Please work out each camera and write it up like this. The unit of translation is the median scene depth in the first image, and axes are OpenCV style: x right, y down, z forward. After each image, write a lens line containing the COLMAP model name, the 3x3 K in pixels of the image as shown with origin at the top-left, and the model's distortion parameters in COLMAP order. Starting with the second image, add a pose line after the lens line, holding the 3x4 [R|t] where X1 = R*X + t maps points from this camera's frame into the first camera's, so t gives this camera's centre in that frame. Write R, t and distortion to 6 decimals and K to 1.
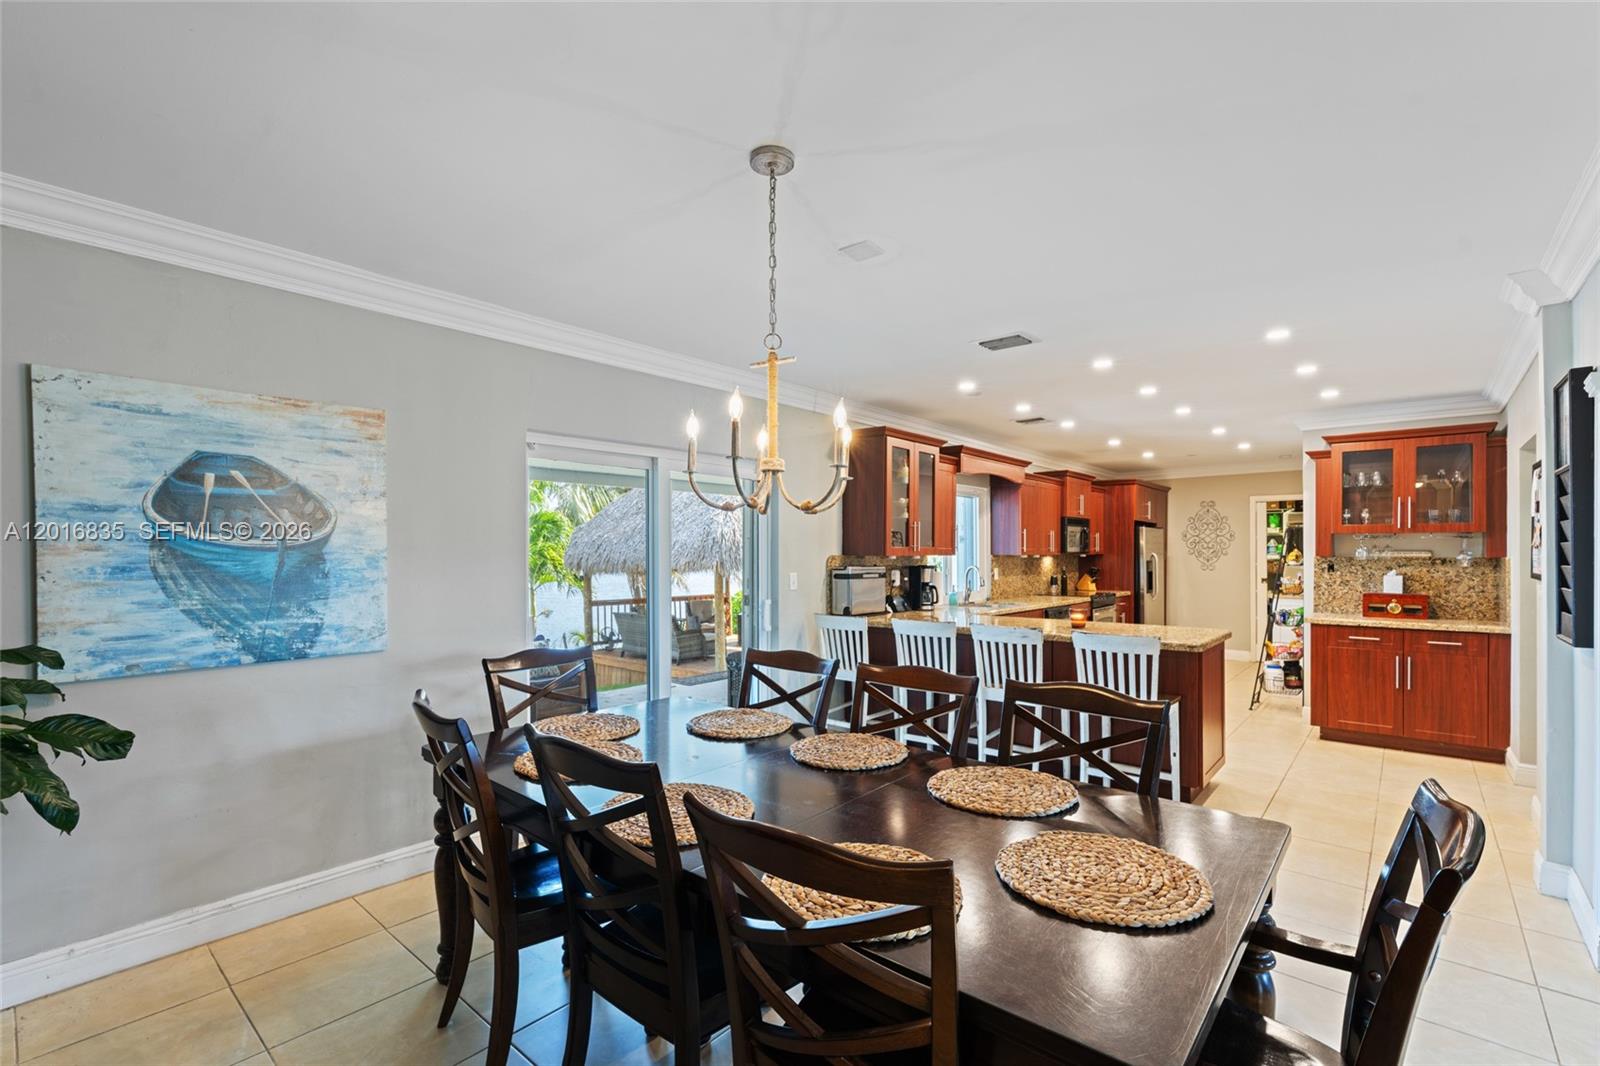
lens RADIAL K [[729.2, 0, 810.9], [0, 729.2, 548.5], [0, 0, 1]] dist [-0.008707, 0.002019]
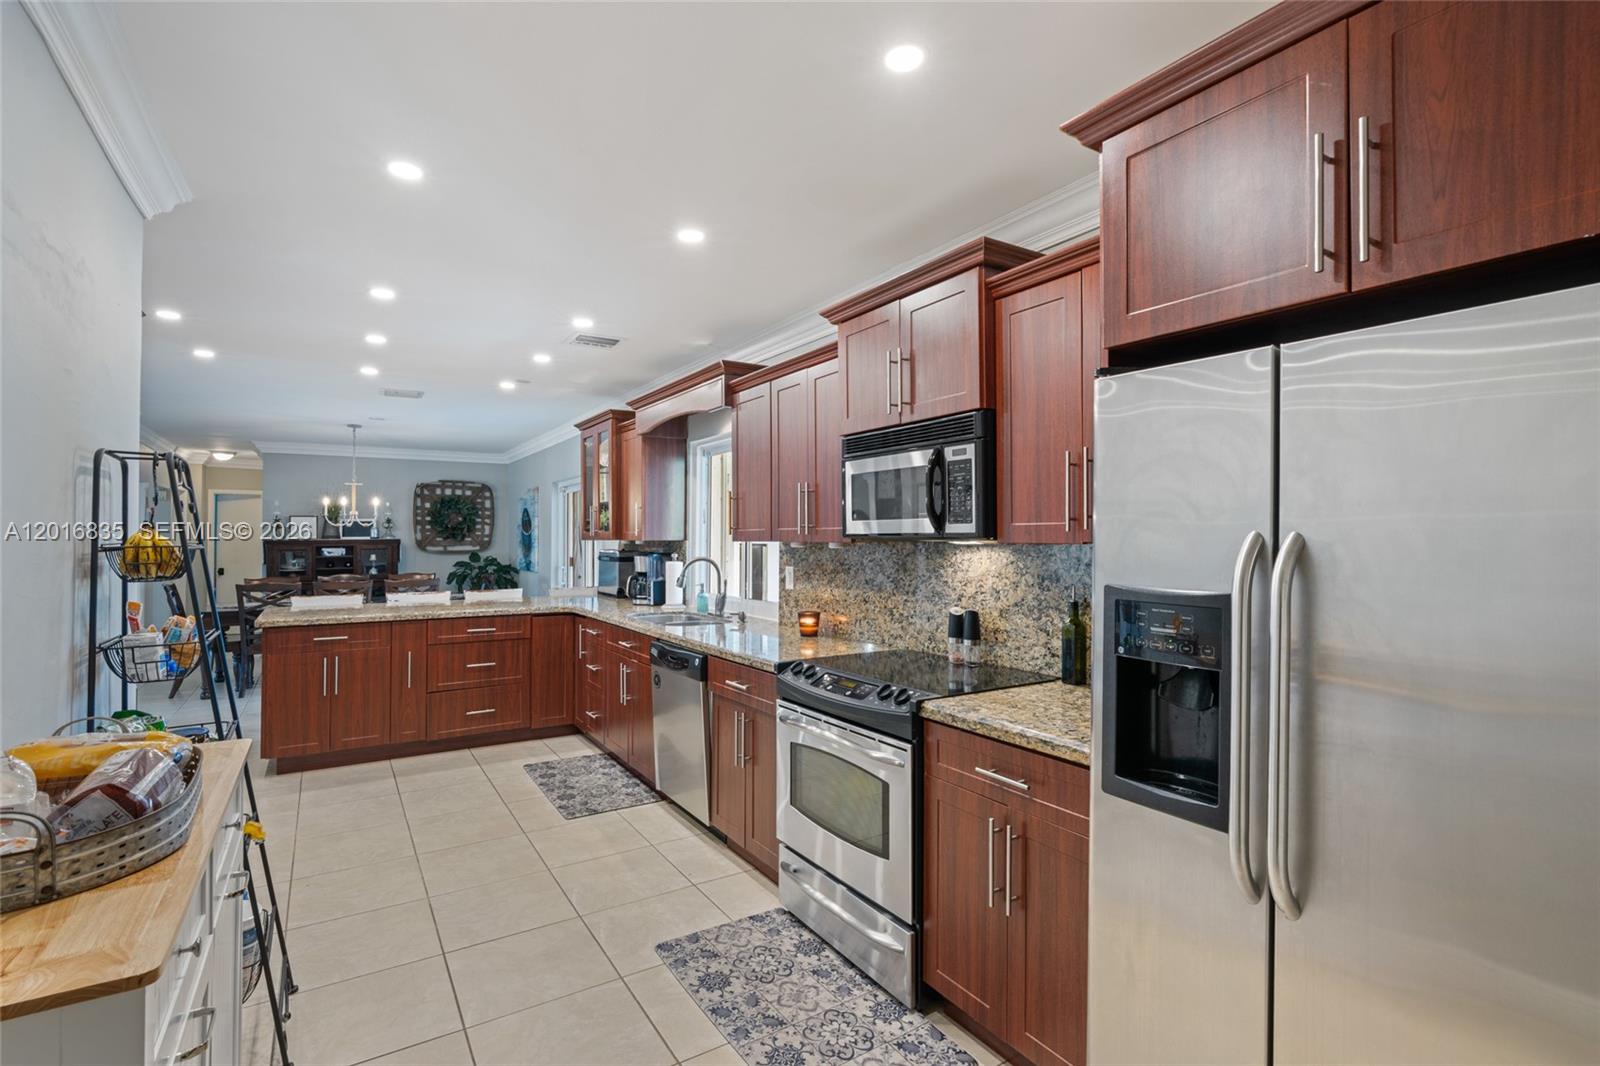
lens RADIAL K [[729.2, 0, 778.6], [0, 729.2, 533.3], [0, 0, 1]] dist [-0.008707, 0.002019]
pose [[-0.317735, -0.008268, -0.948143, 0.983590], [0.001304, 0.999957, -0.009157, 0.009763], [0.948179, -0.004146, -0.317711, 1.515968]]
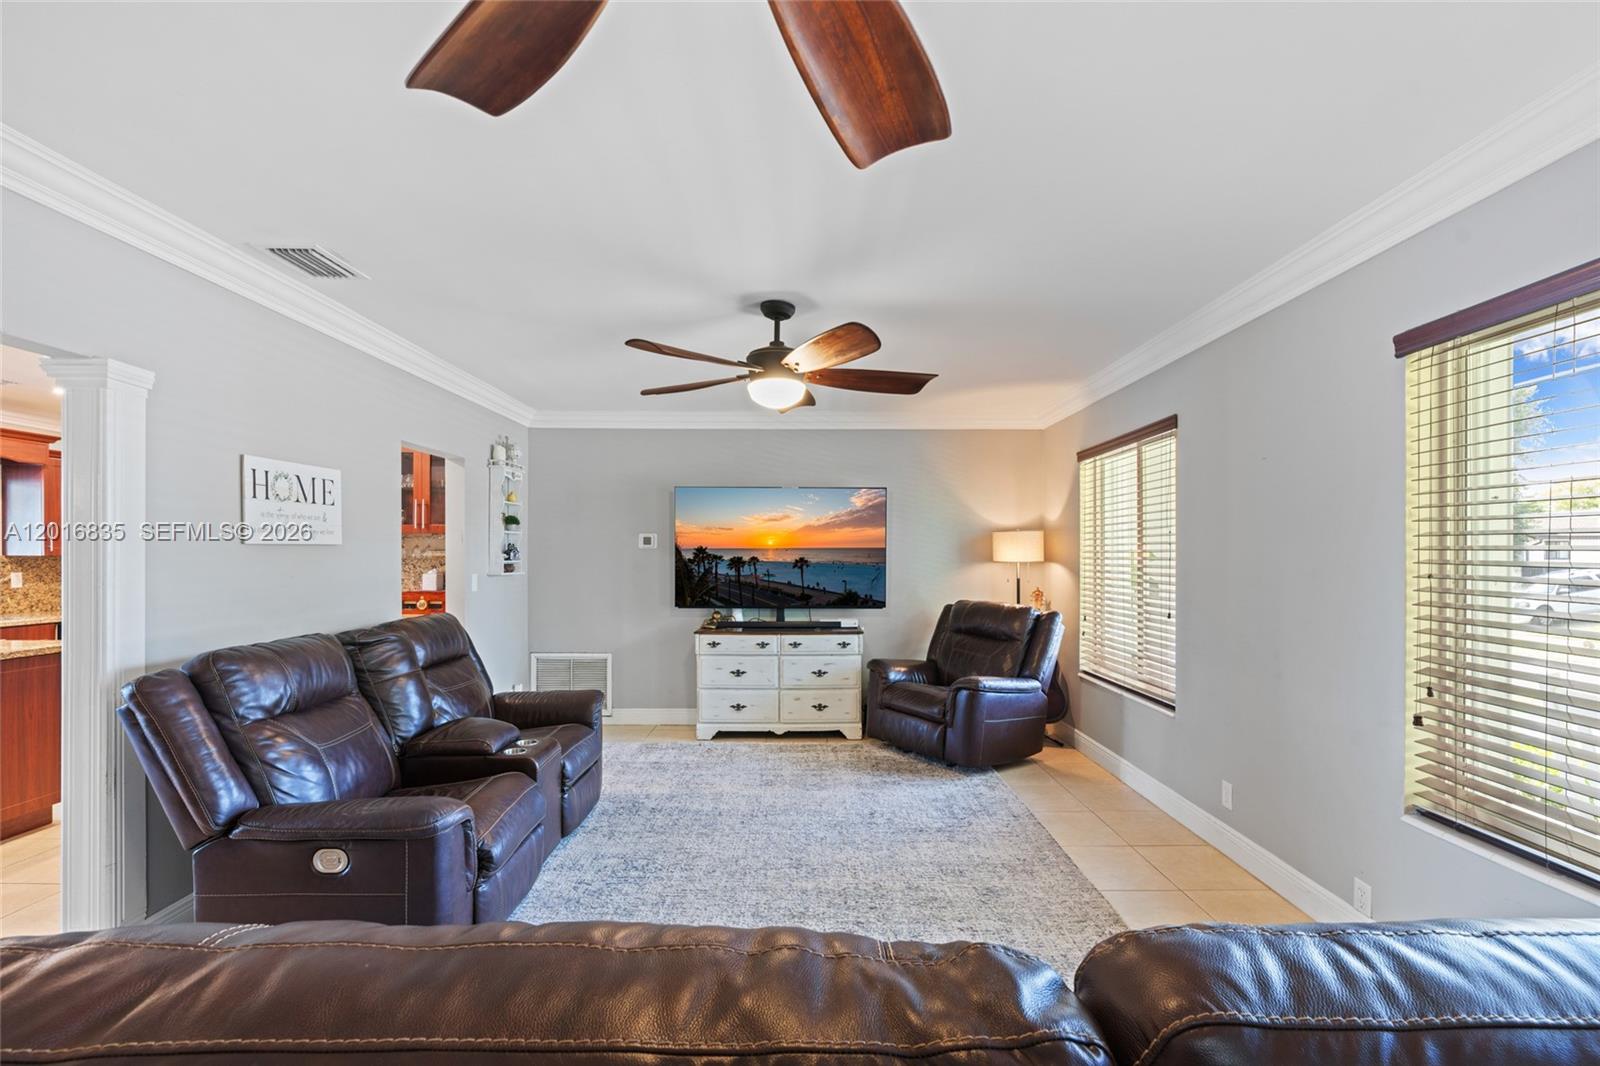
lens RADIAL K [[729.2, 0, 800.9], [0, 729.2, 554.2], [0, 0, 1]] dist [-0.008707, 0.002019]
pose [[0.782555, -0.000737, 0.622581, 0.560767], [-0.000983, 0.999997, 0.002420, 0.005864], [-0.622581, -0.002506, 0.782552, -0.151539]]
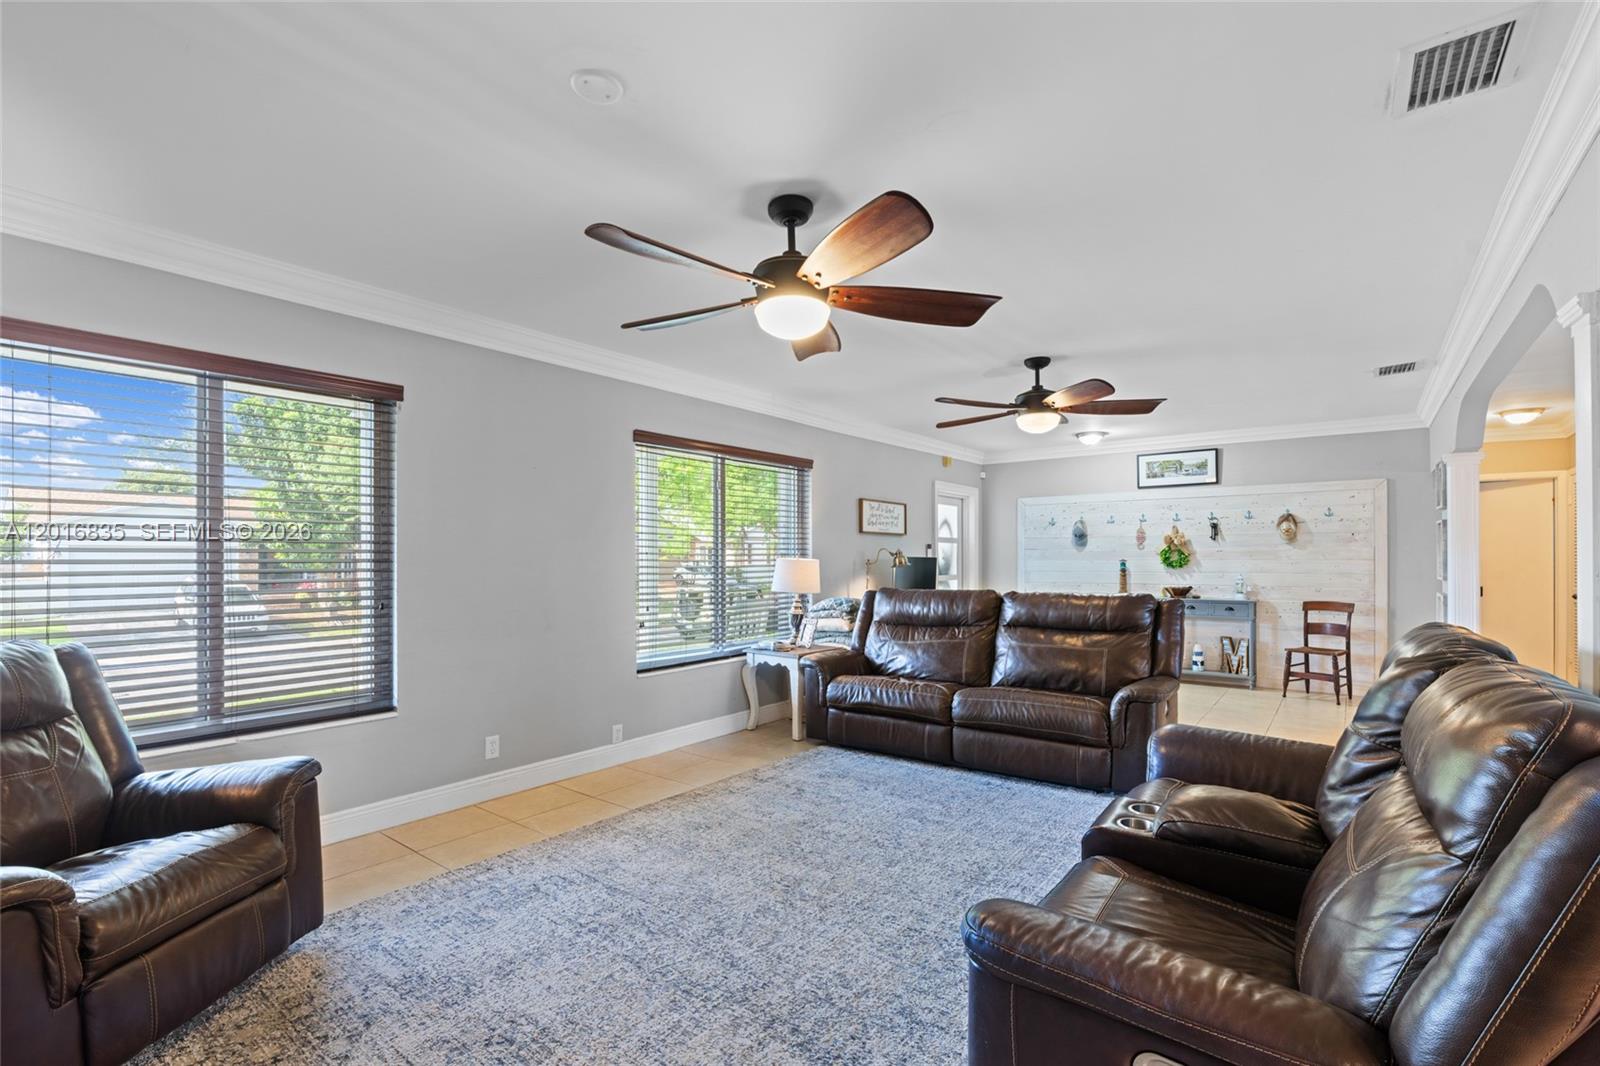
lens RADIAL K [[729.2, 0, 808.7], [0, 729.2, 538.8], [0, 0, 1]] dist [-0.008707, 0.002019]
pose [[-0.999710, 0.000587, -0.024071, 0.926740], [0.001315, 0.999543, -0.030208, 0.028027], [0.024042, -0.030231, -0.999254, 0.816612]]
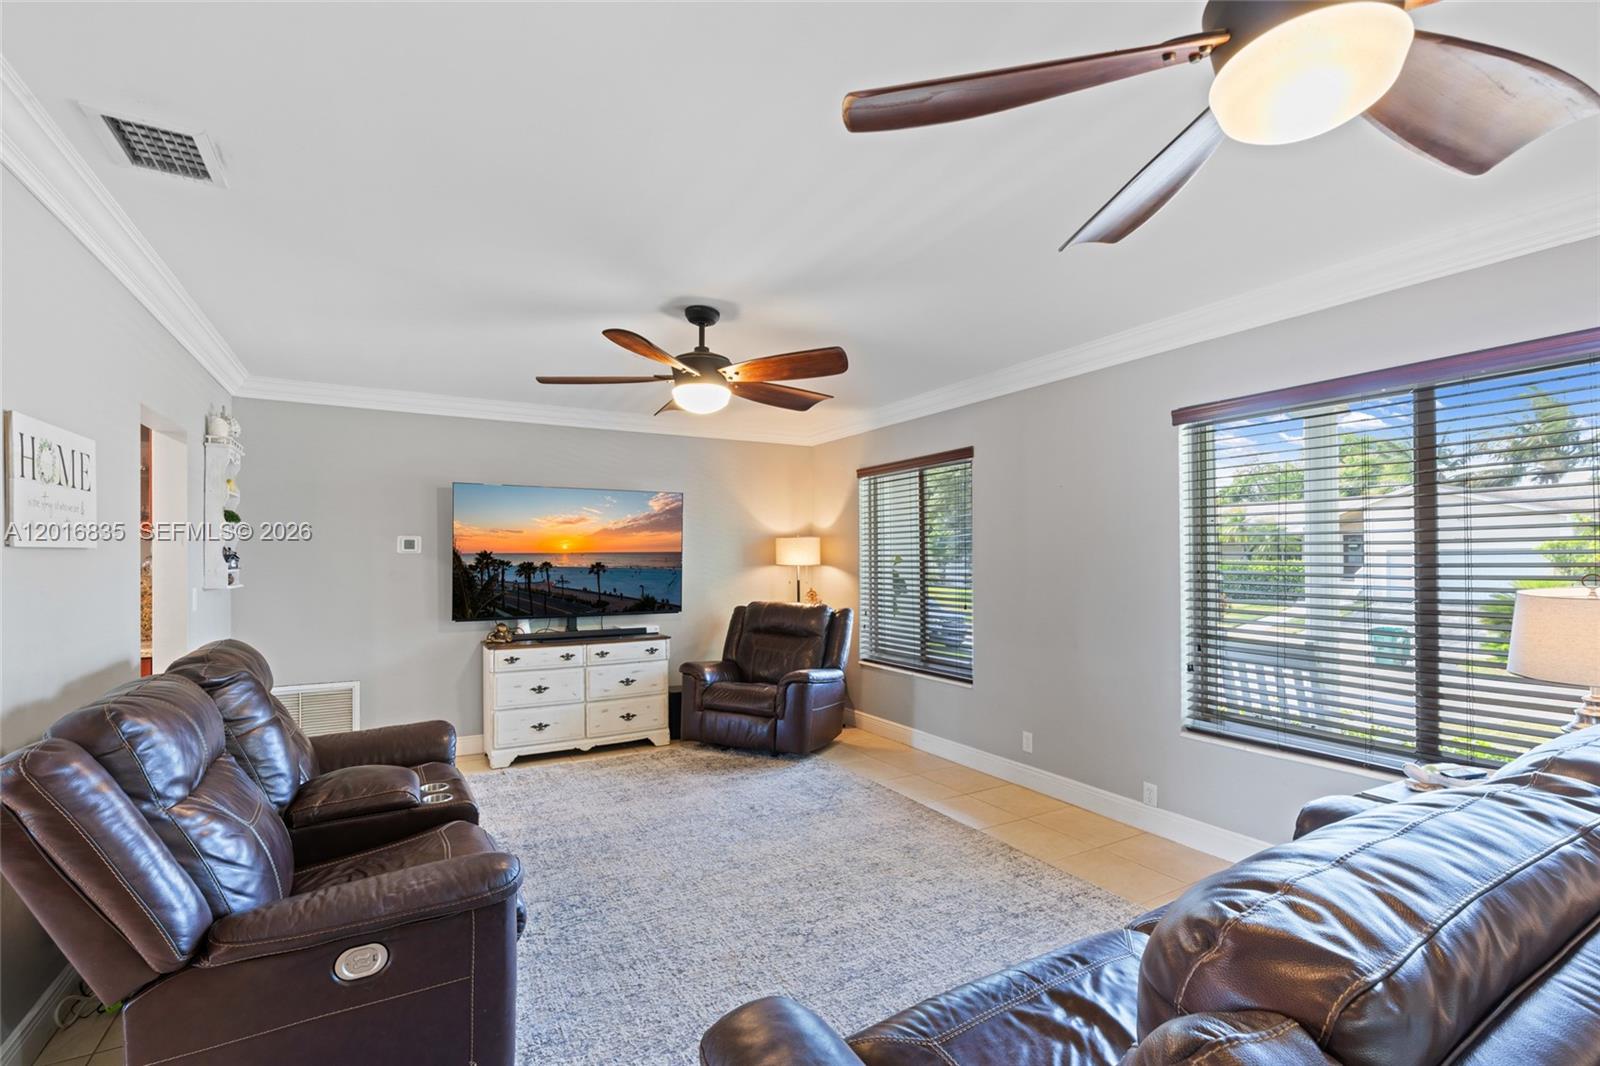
lens RADIAL K [[729.2, 0, 809.4], [0, 729.2, 549.1], [0, 0, 1]] dist [-0.008707, 0.002019]
pose [[0.363462, 0.008469, 0.931571, 0.388414], [0.001691, 0.999951, -0.009751, 0.004922], [-0.931608, 0.005119, 0.363430, 0.033725]]
